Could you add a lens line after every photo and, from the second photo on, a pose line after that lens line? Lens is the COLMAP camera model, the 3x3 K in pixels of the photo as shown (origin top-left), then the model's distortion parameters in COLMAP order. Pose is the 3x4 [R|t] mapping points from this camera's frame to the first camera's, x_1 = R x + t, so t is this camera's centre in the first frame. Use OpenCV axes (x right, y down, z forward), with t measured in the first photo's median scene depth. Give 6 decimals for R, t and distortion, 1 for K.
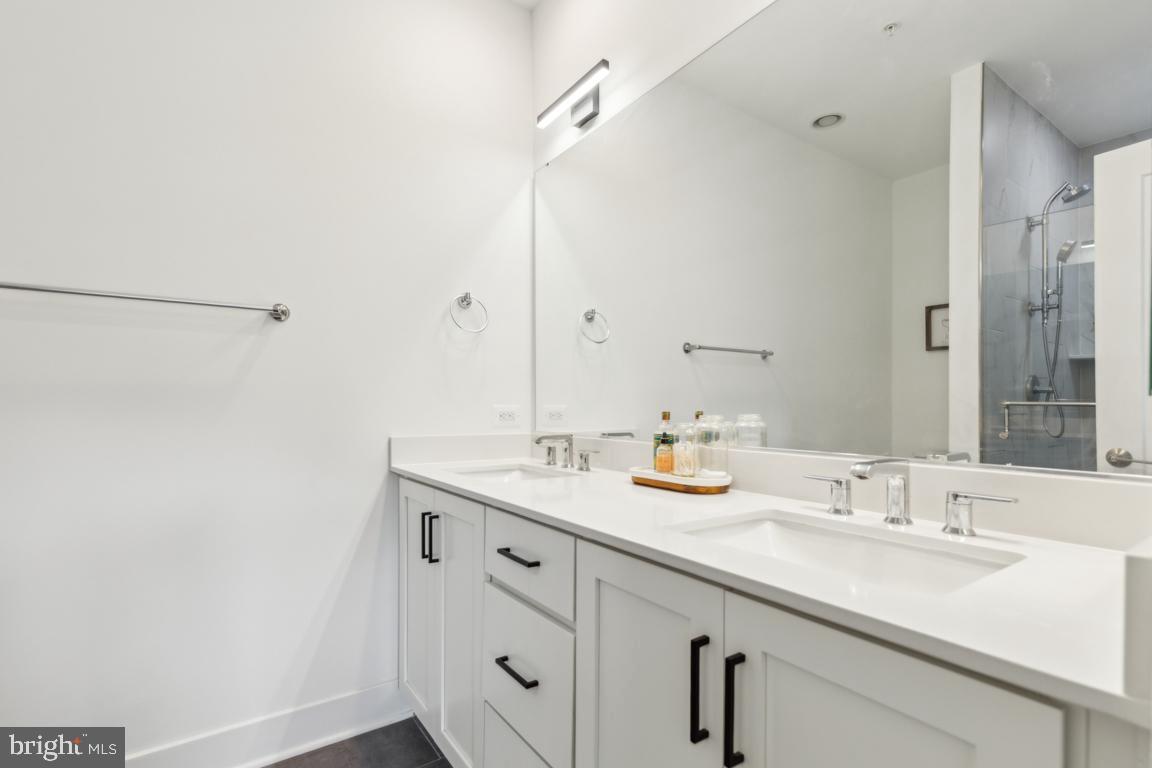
lens RADIAL K [[522.9, 0, 574.3], [0, 522.9, 399.7], [0, 0, 1]] dist [0.002639, -0.000476]
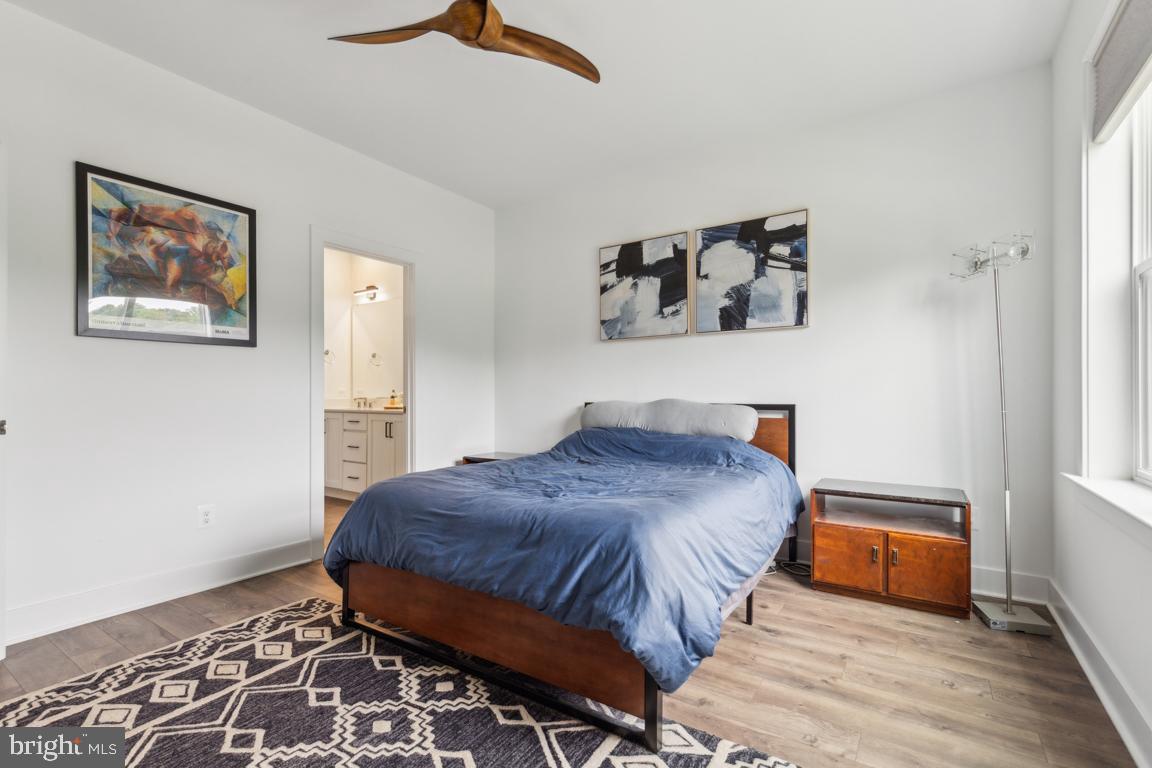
lens RADIAL K [[522.3, 0, 574.1], [0, 522.3, 392.7], [0, 0, 1]] dist [0.003771, 0.000273]
pose [[0.932117, 0.002856, 0.362145, 0.019510], [-0.006276, 0.999946, 0.008268, 0.003002], [-0.362102, -0.009979, 0.932085, -2.271566]]
